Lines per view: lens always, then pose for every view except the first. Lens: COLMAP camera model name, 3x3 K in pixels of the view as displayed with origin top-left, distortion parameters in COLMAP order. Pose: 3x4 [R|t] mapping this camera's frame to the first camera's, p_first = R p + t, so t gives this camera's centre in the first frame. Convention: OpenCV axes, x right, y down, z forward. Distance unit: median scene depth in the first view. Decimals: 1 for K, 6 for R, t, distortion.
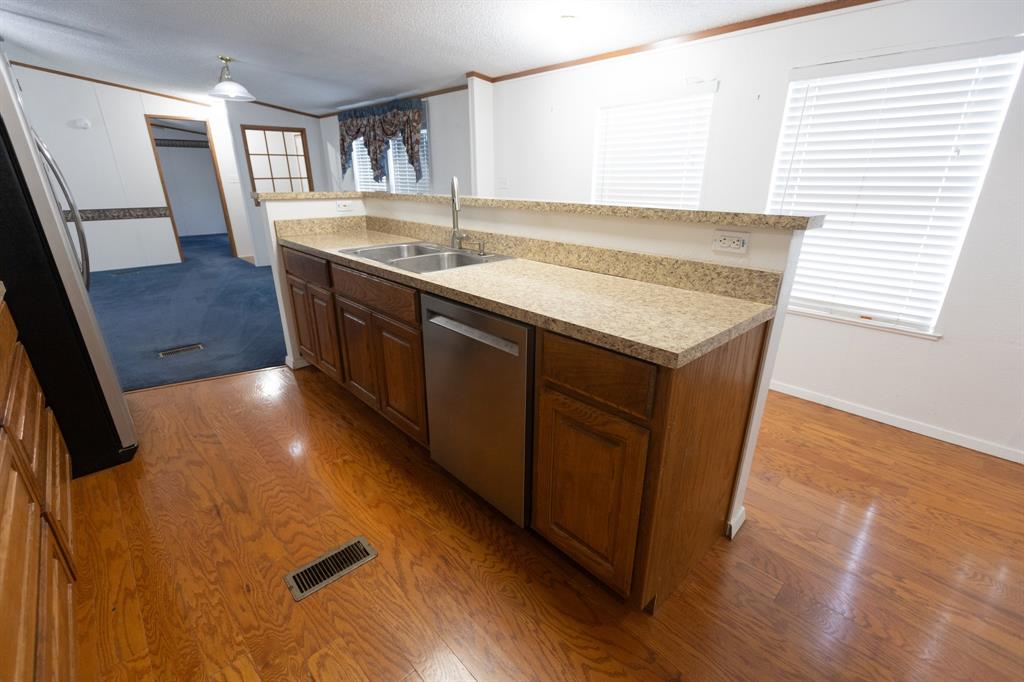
lens RADIAL K [[464.1, 0, 512.0], [0, 464.1, 341.0], [0, 0, 1]] dist [0.001665, -0.000449]
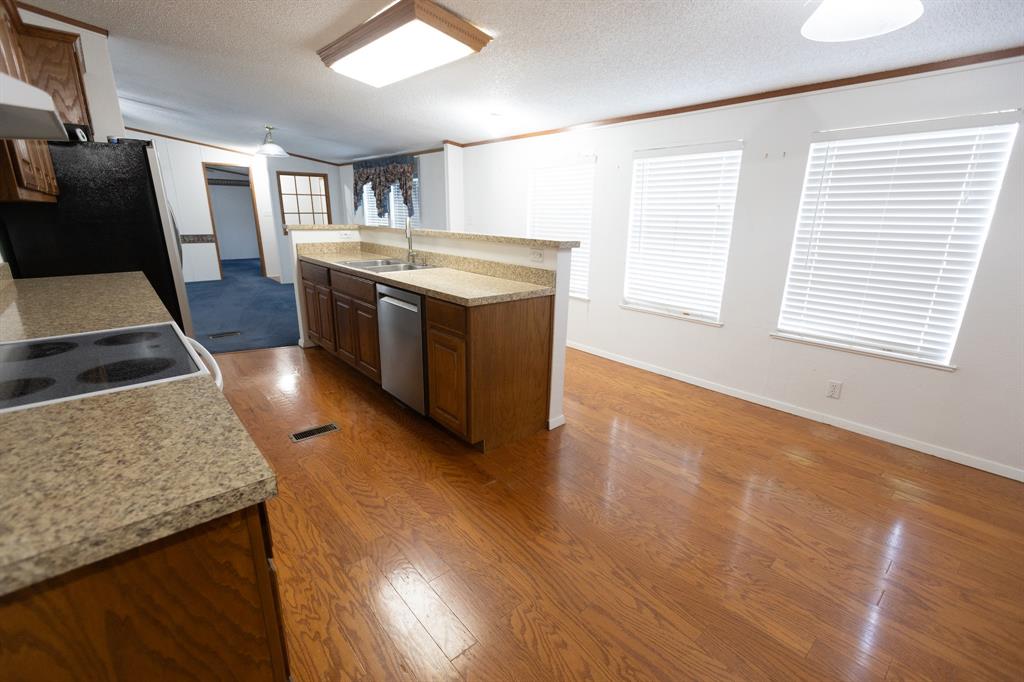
lens RADIAL K [[464.1, 0, 512.0], [0, 464.1, 341.0], [0, 0, 1]] dist [0.001665, -0.000449]
pose [[0.999074, 0.024488, -0.035367, 0.230919], [-0.026904, 0.997216, -0.069540, 0.133893], [0.033565, 0.070428, 0.996952, -0.423735]]
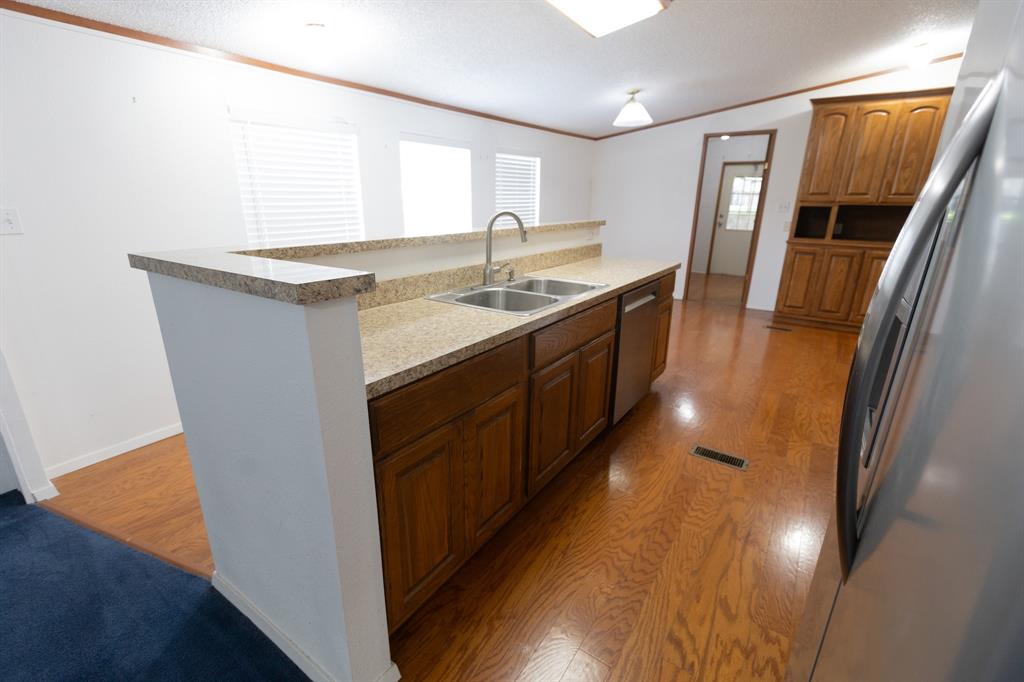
lens RADIAL K [[450.5, 0, 524.5], [0, 450.5, 352.2], [0, 0, 1]] dist [-0.000005, -0.000122]
pose [[-0.230885, -0.290638, 0.928559, -0.857241], [0.353612, 0.864022, 0.358363, -0.318590], [-0.906450, 0.411090, -0.096717, 0.898551]]
